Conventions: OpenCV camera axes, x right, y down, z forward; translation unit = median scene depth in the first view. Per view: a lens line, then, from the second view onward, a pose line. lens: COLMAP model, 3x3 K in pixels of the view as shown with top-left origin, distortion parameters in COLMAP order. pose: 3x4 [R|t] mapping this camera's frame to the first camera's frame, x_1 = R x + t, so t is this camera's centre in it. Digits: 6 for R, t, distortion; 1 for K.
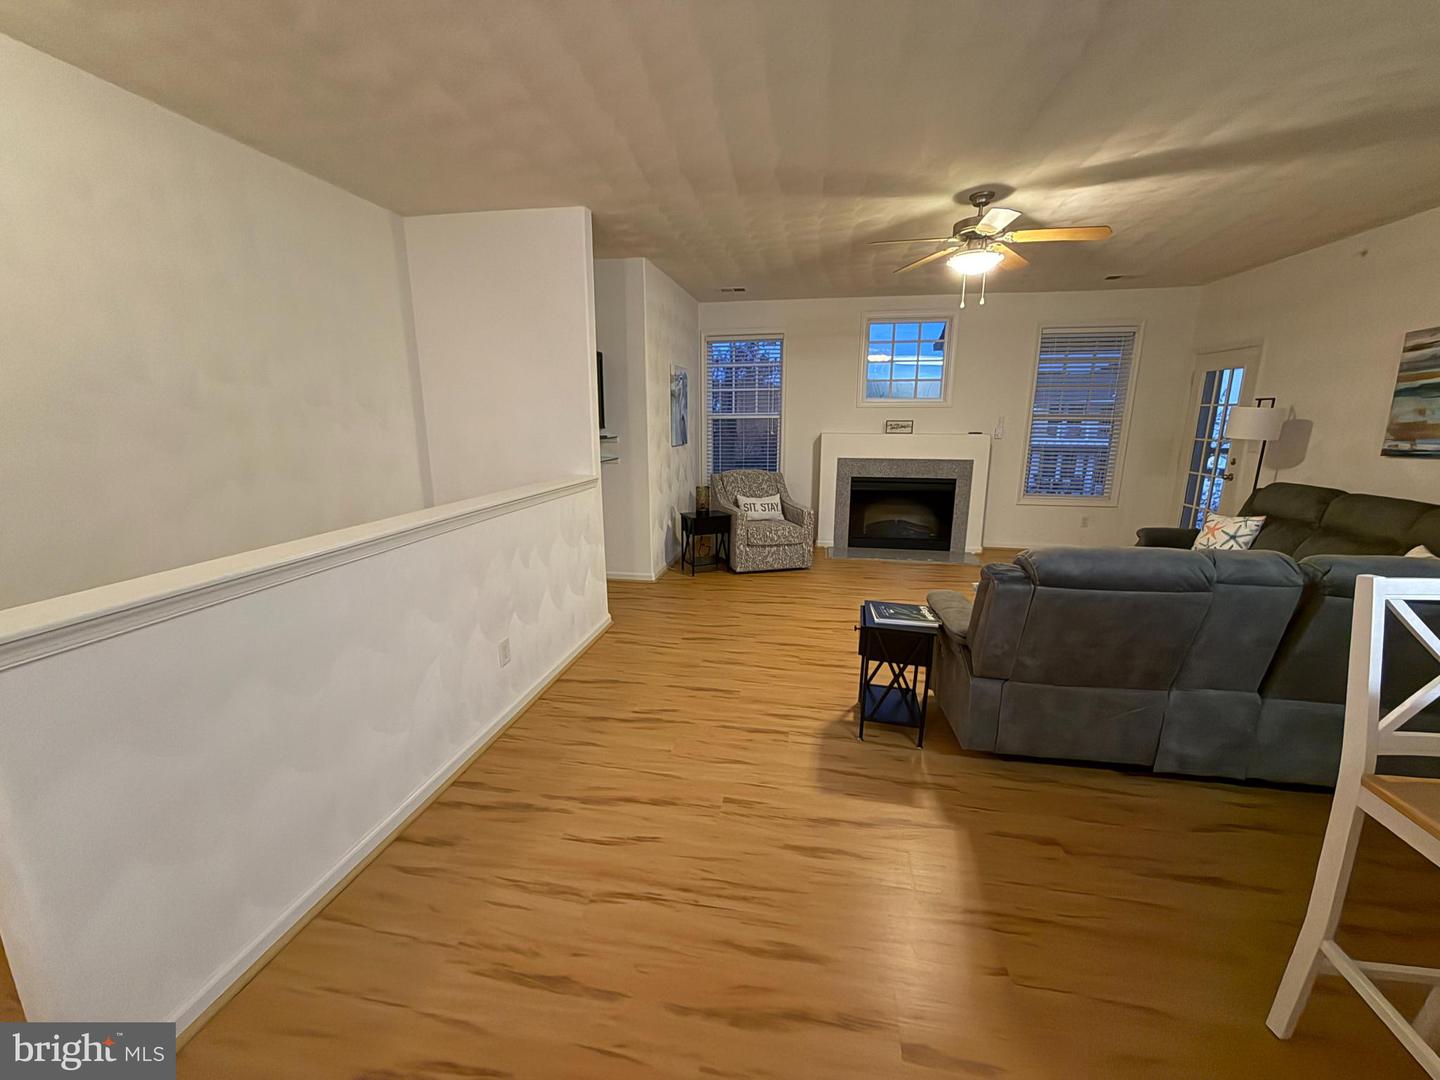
lens RADIAL K [[579.3, 0, 719.1], [0, 579.3, 536.3], [0, 0, 1]] dist [0.000283, -0.000030]
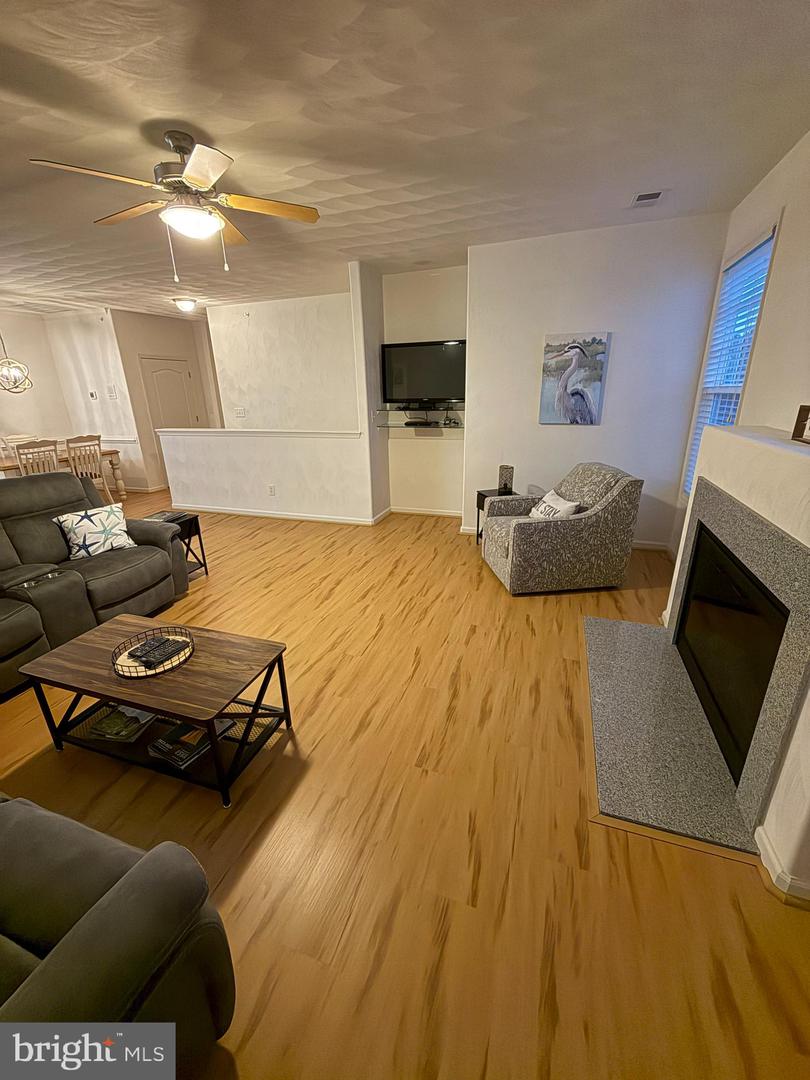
lens RADIAL K [[434.5, 0, 408.9], [0, 434.5, 541.1], [0, 0, 1]] dist [0.000283, -0.000030]
pose [[-0.147318, 0.334119, -0.930947, 1.079499], [-0.187700, 0.914669, 0.357980, -0.304344], [0.971116, 0.227475, -0.072033, 1.361112]]
